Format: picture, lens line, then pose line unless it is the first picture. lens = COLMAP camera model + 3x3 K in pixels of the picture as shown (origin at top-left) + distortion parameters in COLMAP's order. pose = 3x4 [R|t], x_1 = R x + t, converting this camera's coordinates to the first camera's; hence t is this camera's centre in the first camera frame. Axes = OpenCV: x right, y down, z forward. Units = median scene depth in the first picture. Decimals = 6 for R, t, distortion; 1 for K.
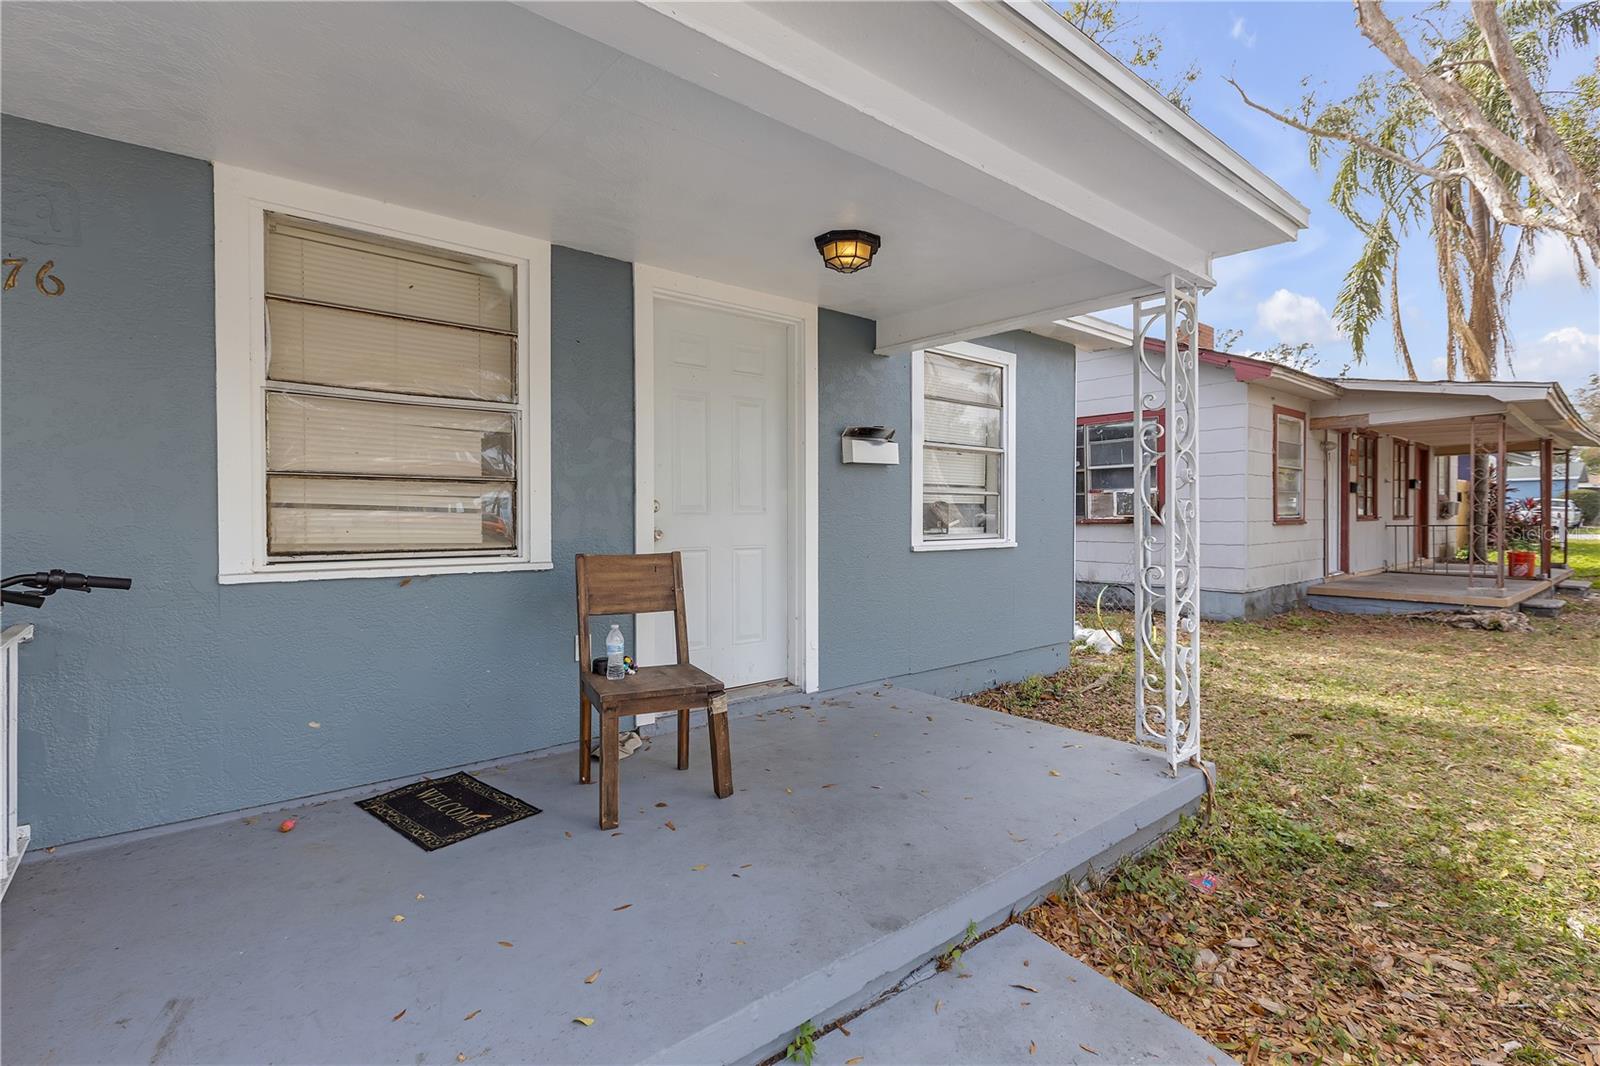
lens RADIAL K [[722.5, 0, 811.0], [0, 722.5, 523.5], [0, 0, 1]] dist [0.003021, 0.000584]
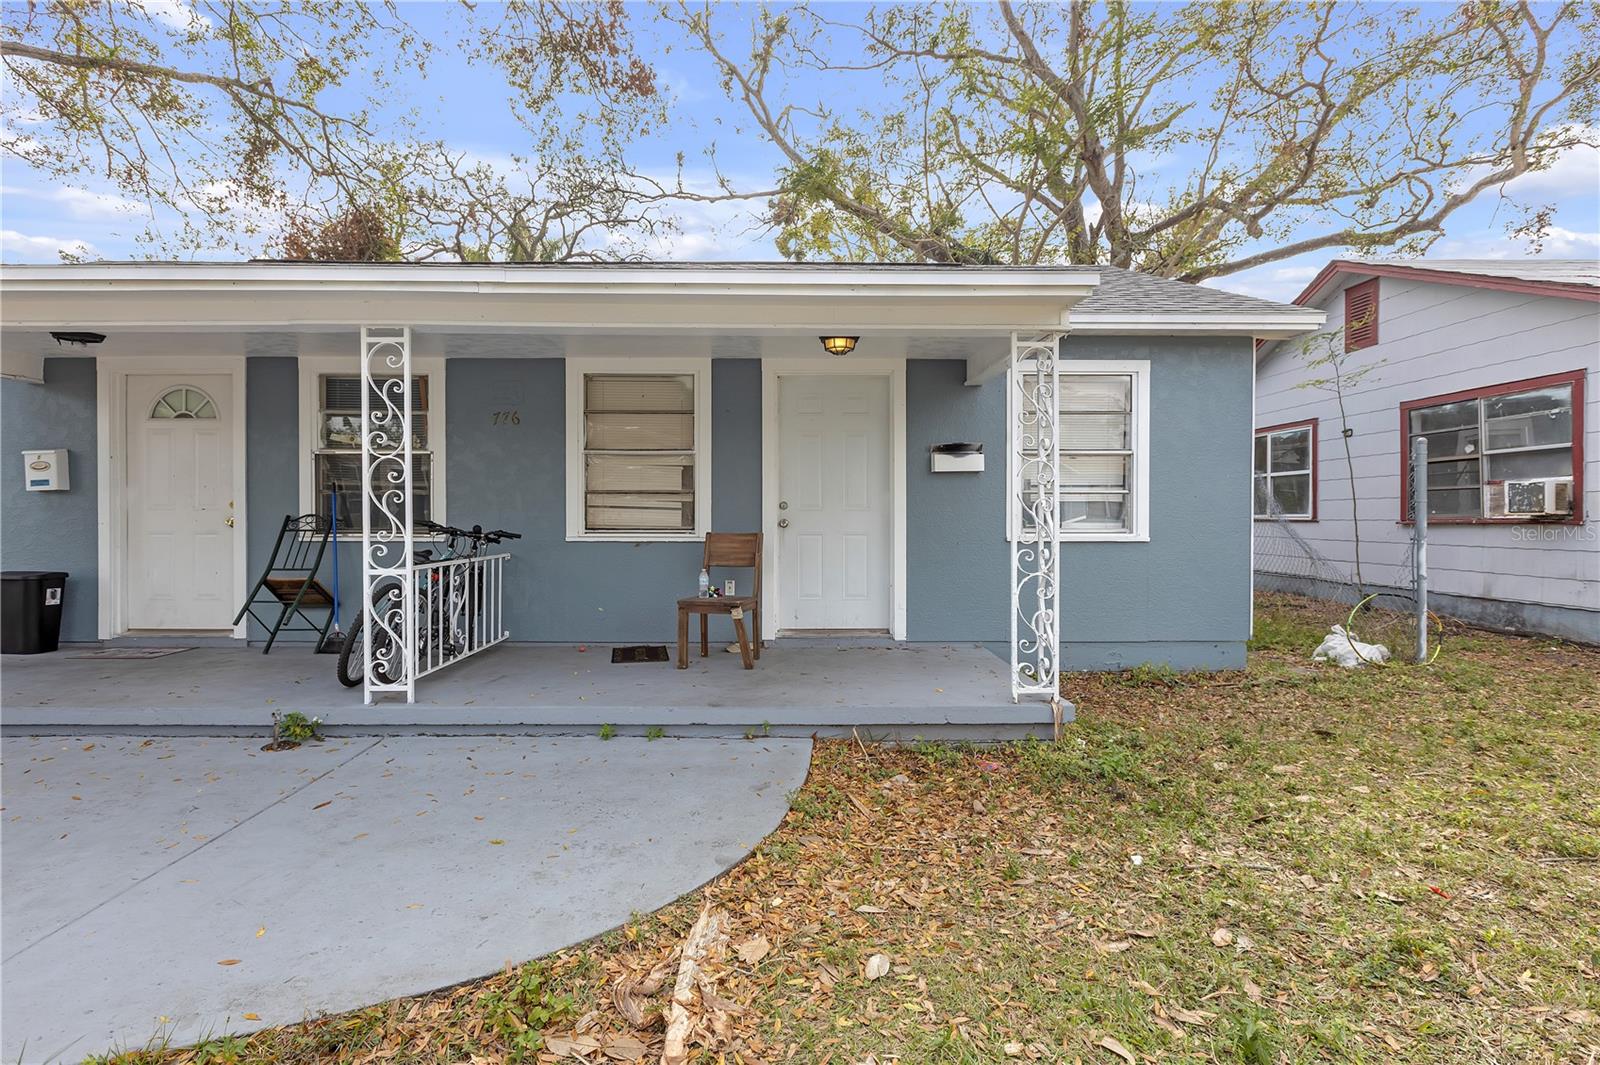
lens RADIAL K [[770.0, 0, 798.9], [0, 770.0, 524.8], [0, 0, 1]] dist [0.005380, 0.000555]
pose [[0.783757, 0.009824, -0.620989, 0.750583], [-0.009004, 0.999950, 0.004455, 0.009256], [0.621002, 0.002100, 0.783806, -0.267589]]
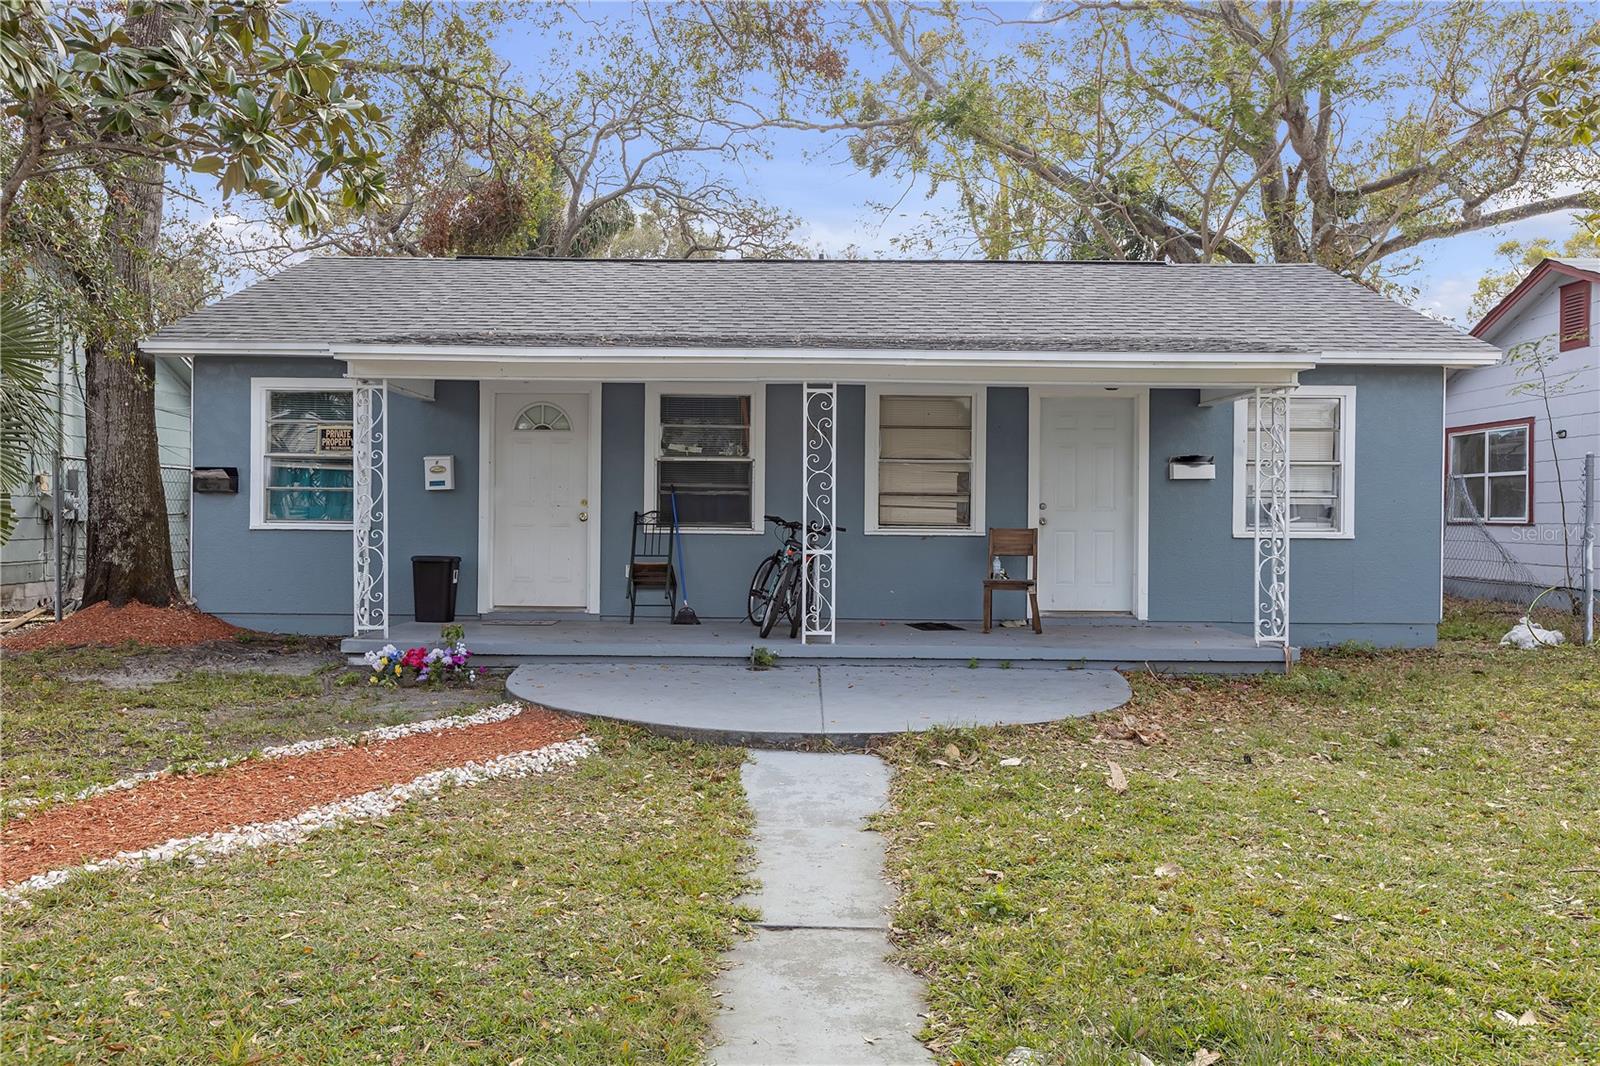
lens RADIAL K [[1204.0, 0, 798.7], [0, 1204.0, 524.7], [0, 0, 1]] dist [0.024737, -0.014224]
pose [[0.778441, 0.012970, -0.627584, 1.096268], [-0.016332, 0.999867, 0.000406, 0.028993], [0.627505, 0.009933, 0.778549, -1.604285]]
